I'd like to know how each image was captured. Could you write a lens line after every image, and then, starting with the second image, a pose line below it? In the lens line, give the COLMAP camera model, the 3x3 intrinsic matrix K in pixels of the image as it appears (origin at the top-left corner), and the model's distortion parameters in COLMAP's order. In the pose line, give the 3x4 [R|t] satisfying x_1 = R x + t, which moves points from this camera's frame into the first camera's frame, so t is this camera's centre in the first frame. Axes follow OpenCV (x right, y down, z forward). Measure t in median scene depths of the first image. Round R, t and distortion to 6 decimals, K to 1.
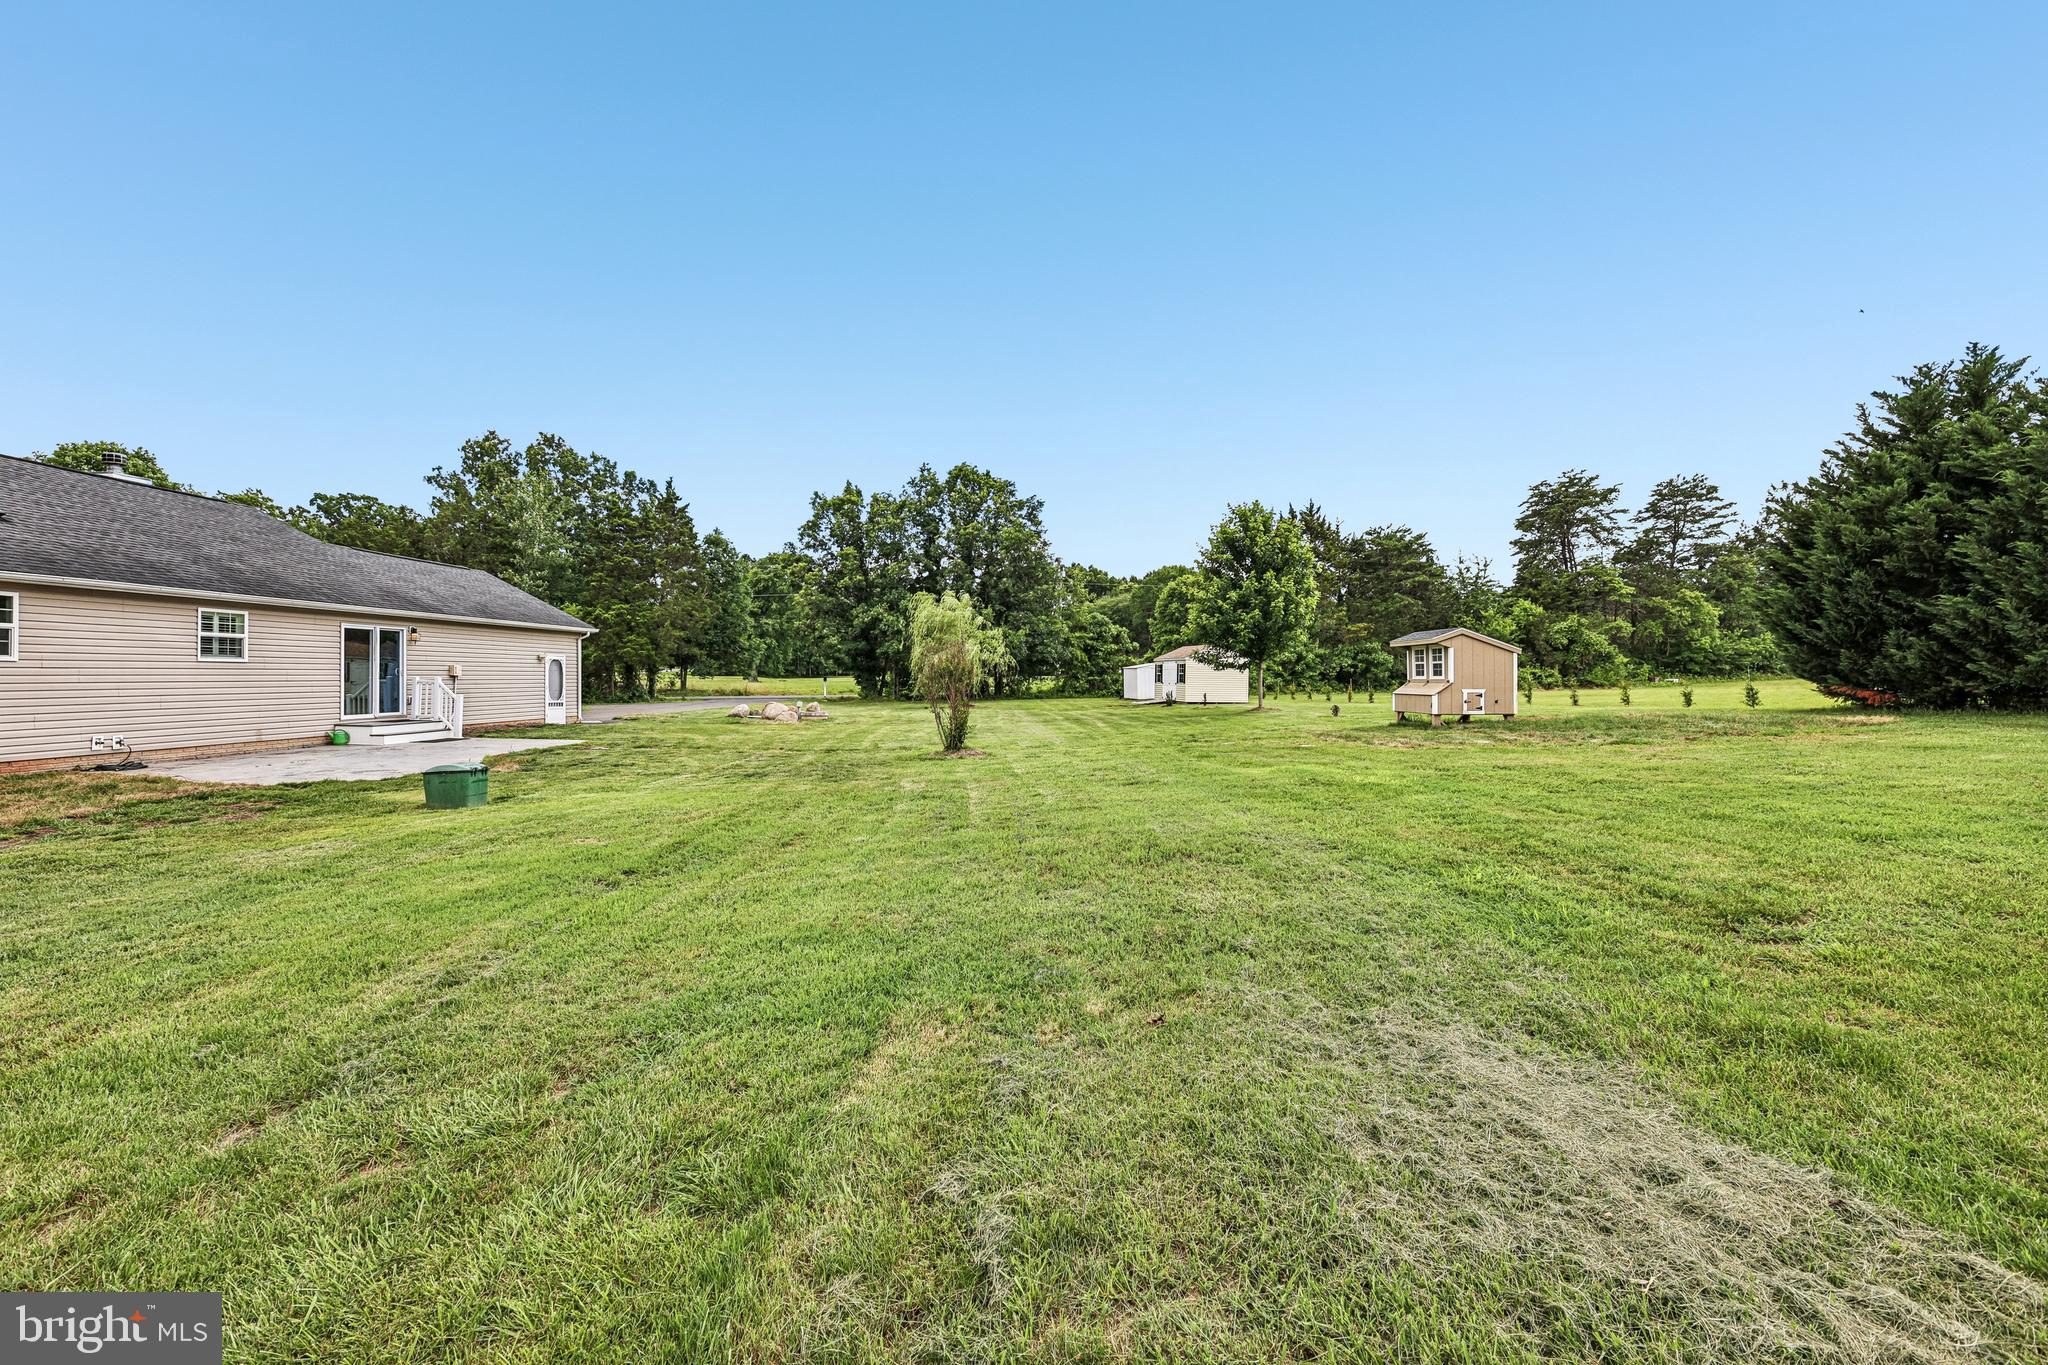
lens RADIAL K [[878.7, 0, 1024.0], [0, 878.7, 682.5], [0, 0, 1]] dist [-0.002165, 0.000119]
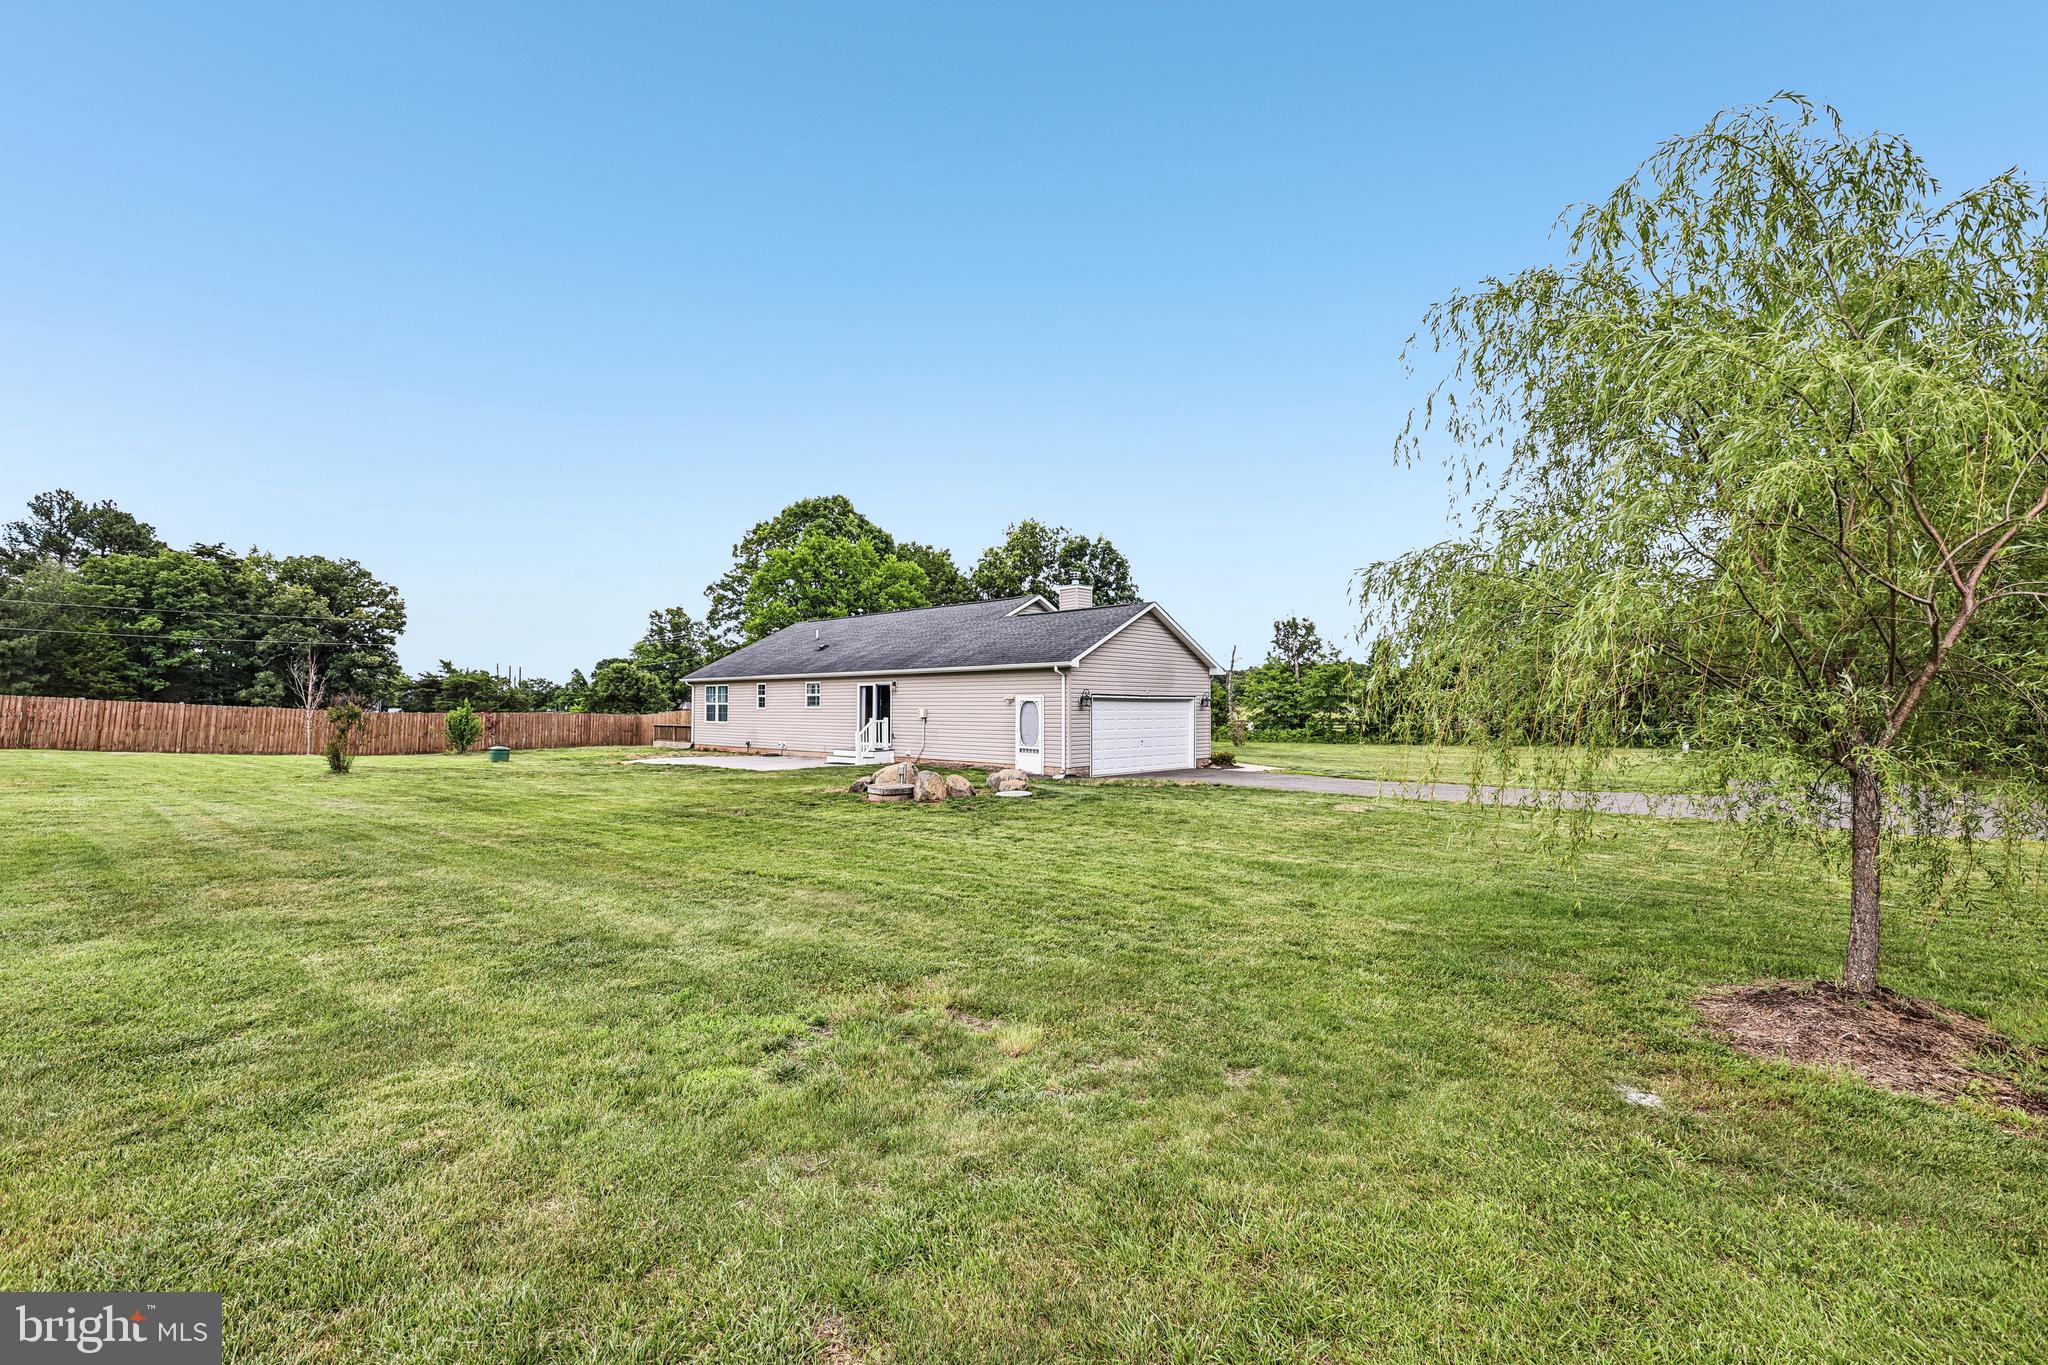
lens RADIAL K [[878.7, 0, 1024.0], [0, 878.7, 682.5], [0, 0, 1]] dist [-0.002165, 0.000119]
pose [[-0.651555, -0.027369, -0.758108, 0.161969], [-0.010931, 0.999584, -0.026692, -0.021650], [0.758523, -0.009104, -0.651583, 1.633159]]
